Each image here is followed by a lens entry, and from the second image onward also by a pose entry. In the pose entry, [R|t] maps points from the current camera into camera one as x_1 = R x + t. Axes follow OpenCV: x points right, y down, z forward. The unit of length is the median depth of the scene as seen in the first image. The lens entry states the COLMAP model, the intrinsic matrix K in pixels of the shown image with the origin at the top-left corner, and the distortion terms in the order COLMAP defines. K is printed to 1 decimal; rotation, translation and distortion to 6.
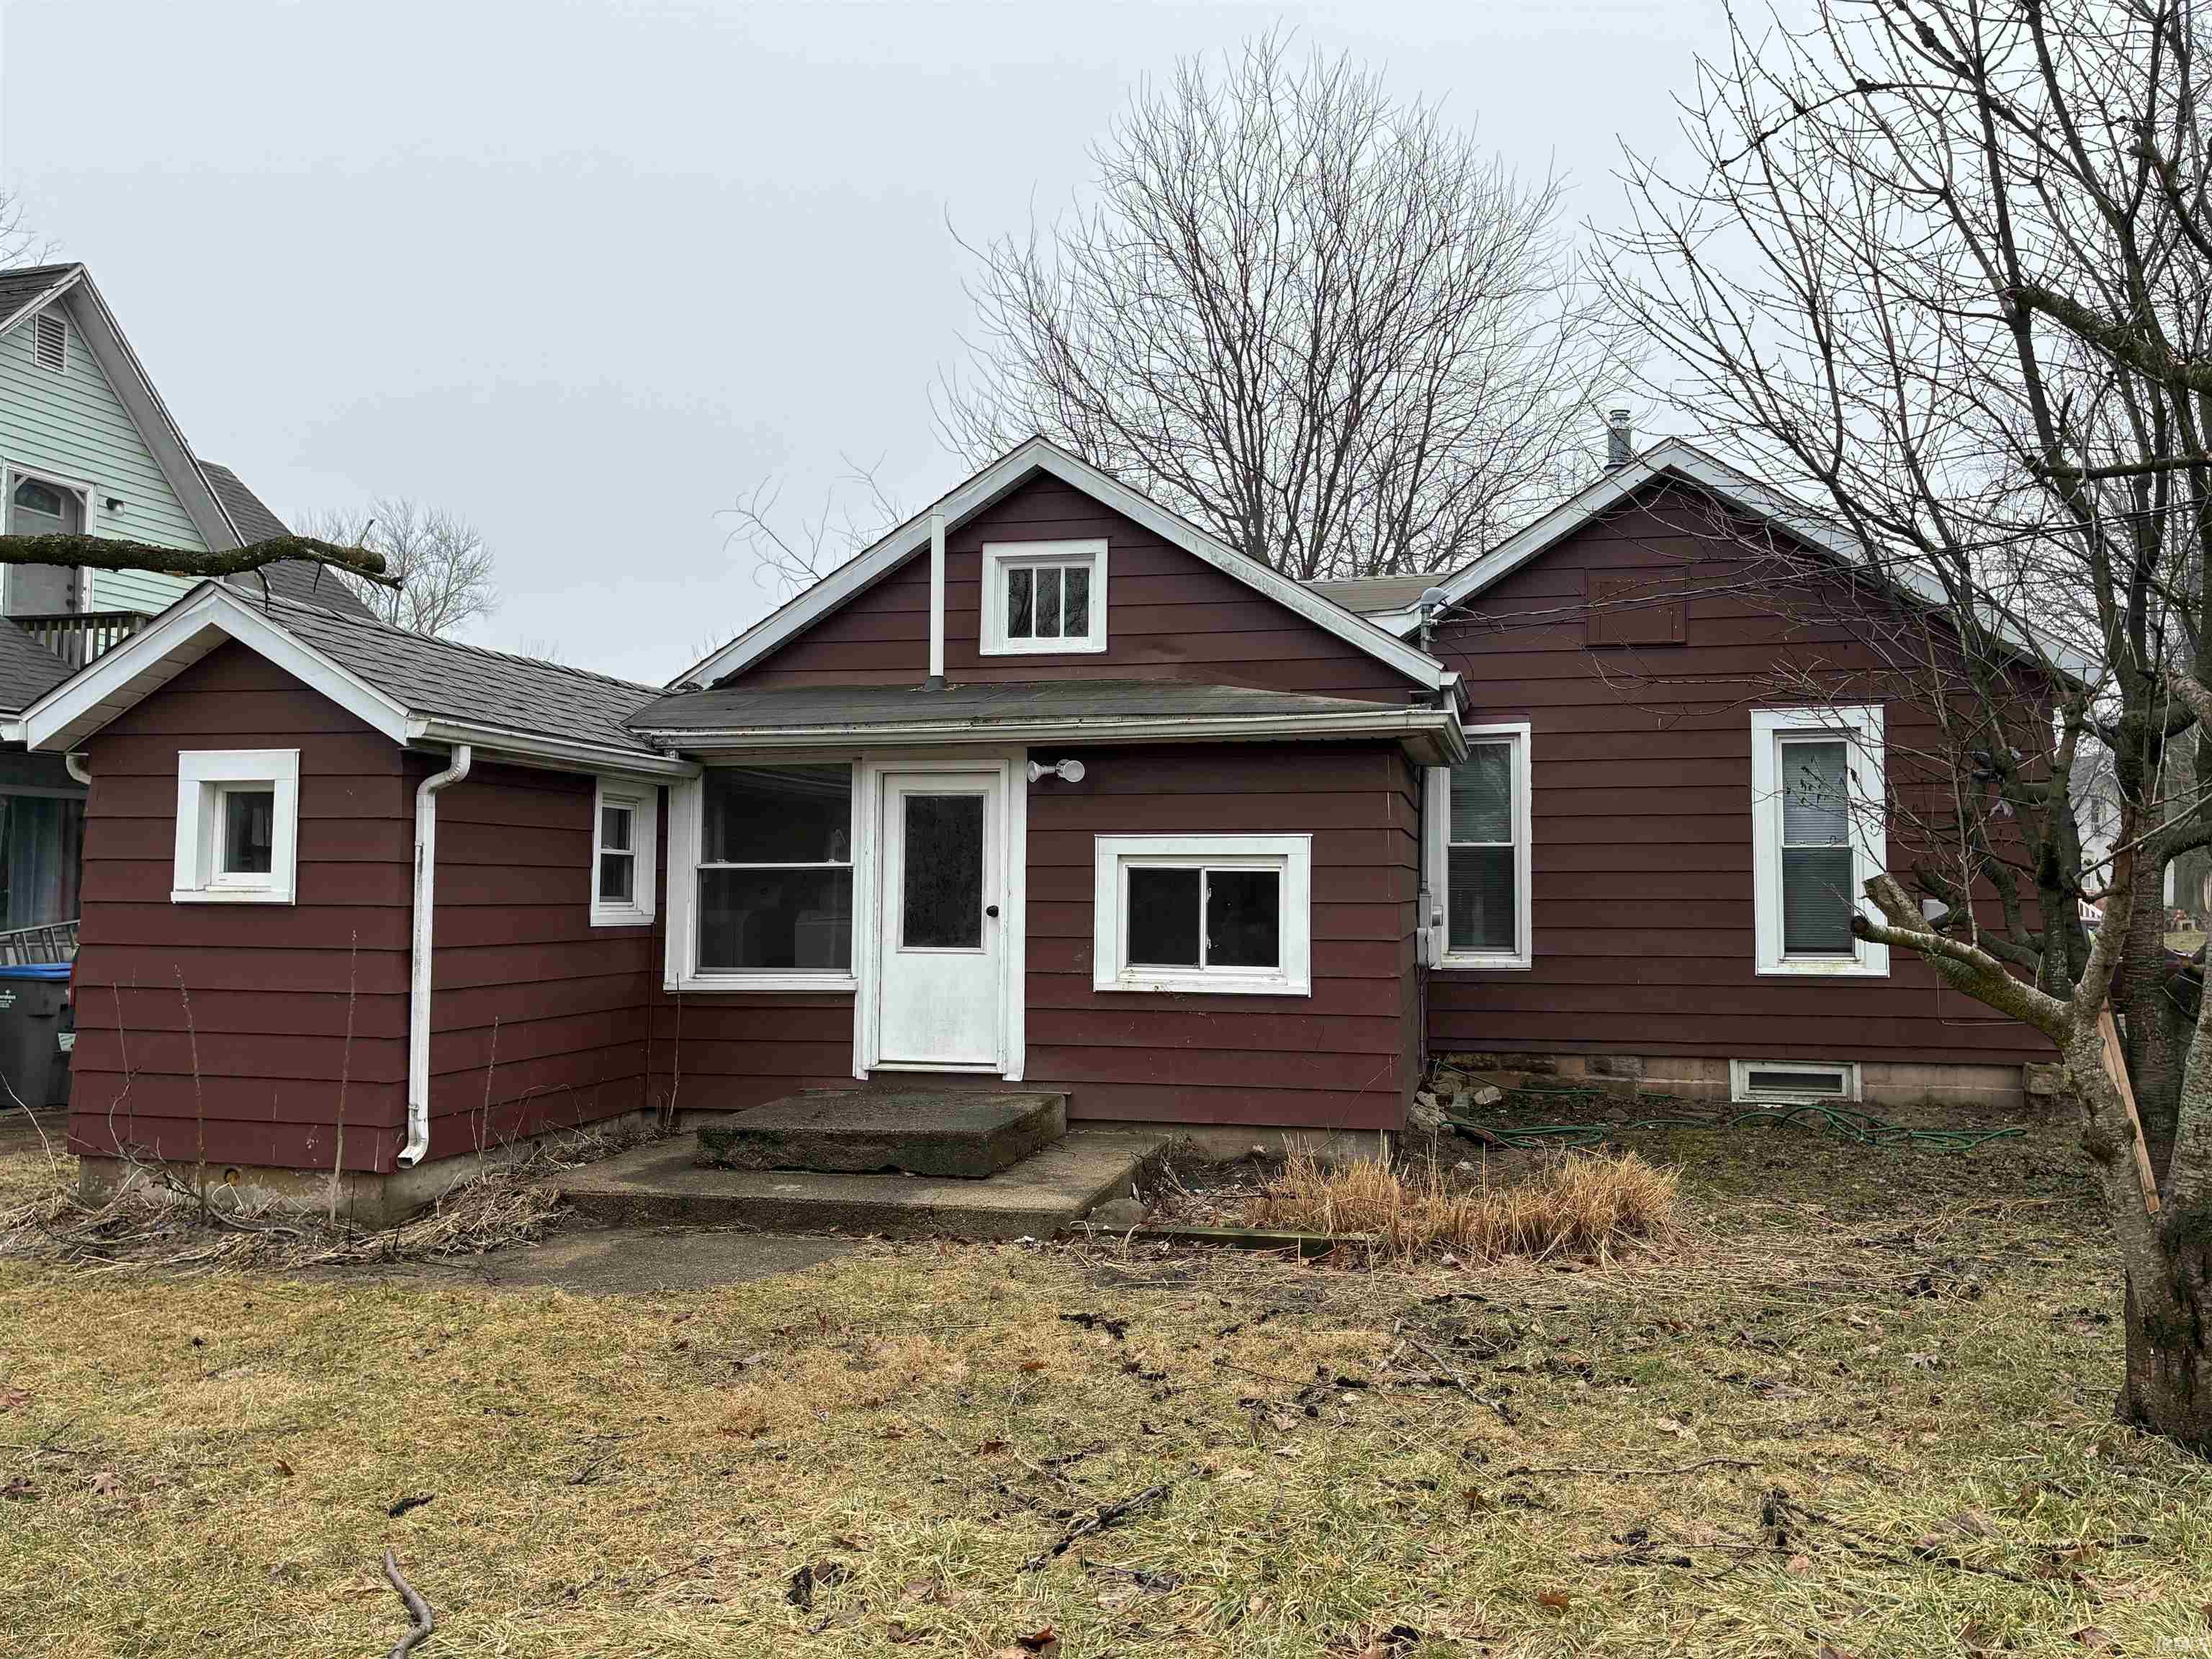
lens RADIAL K [[1695.6, 0, 1132.3], [0, 1695.6, 797.1], [0, 0, 1]] dist [0.052191, -0.071334]
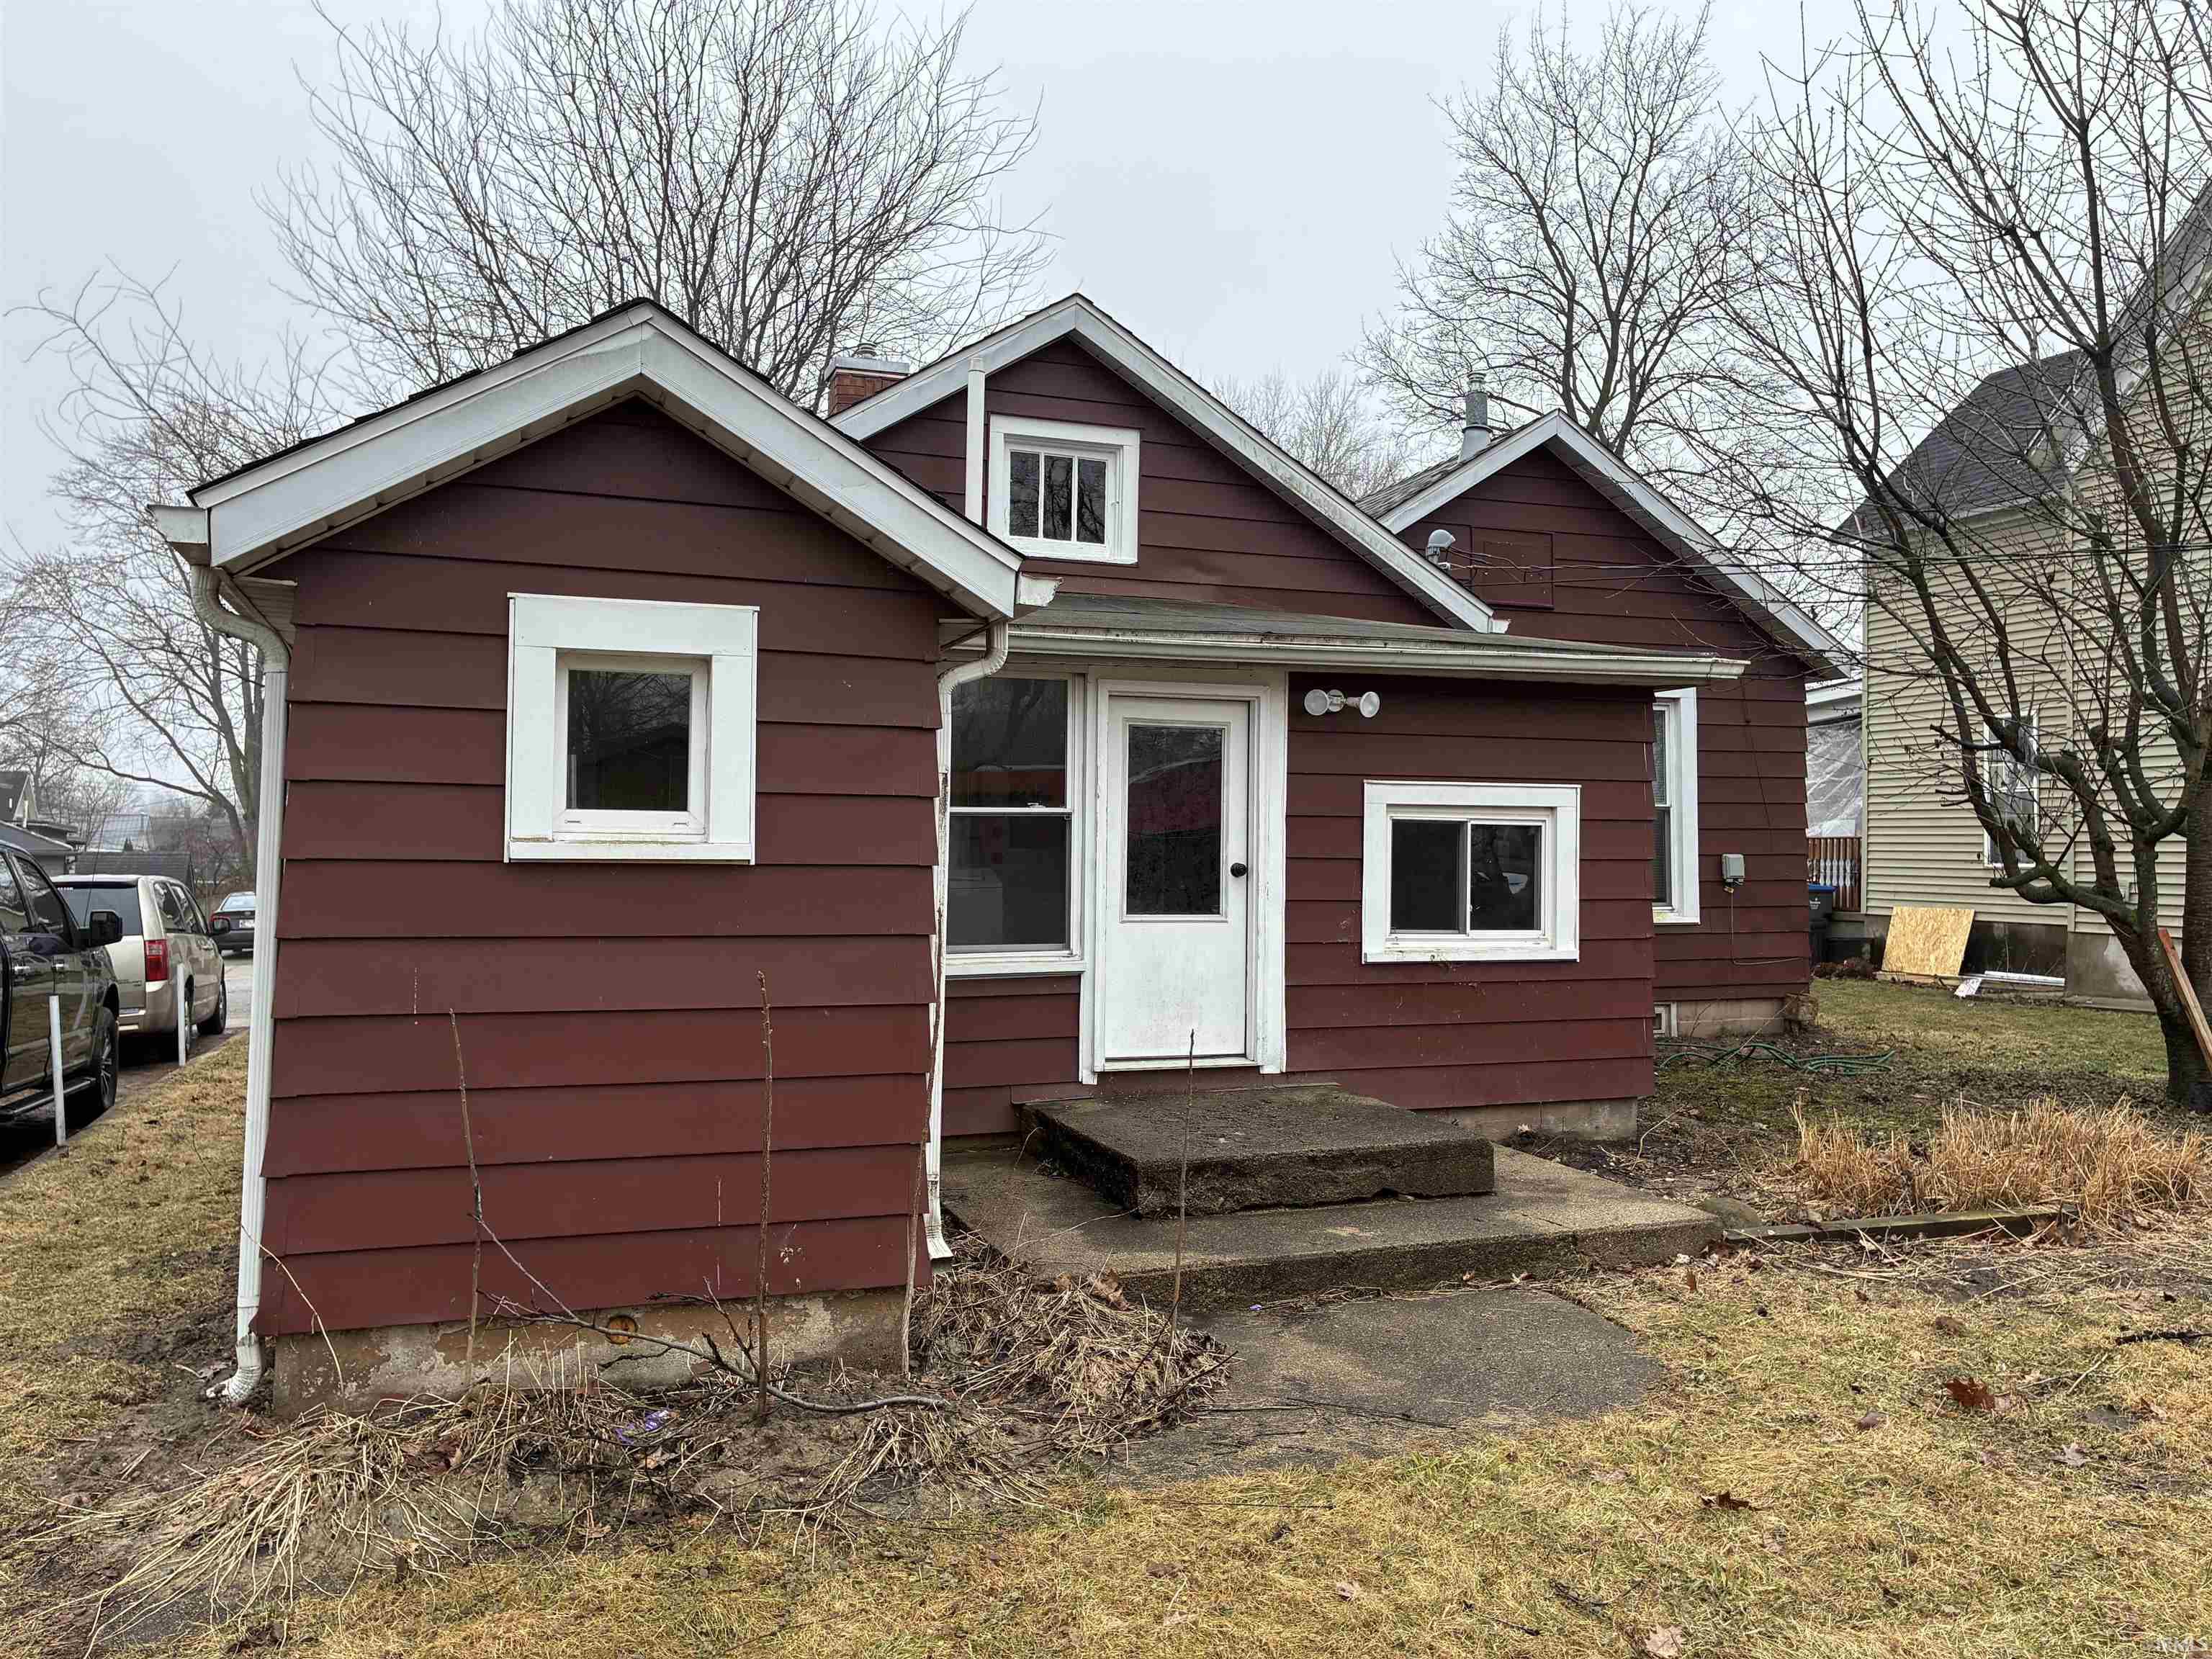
lens RADIAL K [[1681.0, 0, 1110.5], [0, 1681.0, 816.8], [0, 0, 1]] dist [0.040375, -0.050020]
pose [[0.836136, 0.012892, 0.548371, -0.595238], [-0.034690, 0.998965, 0.029408, 0.020128], [-0.547424, -0.043612, 0.835718, 0.361767]]
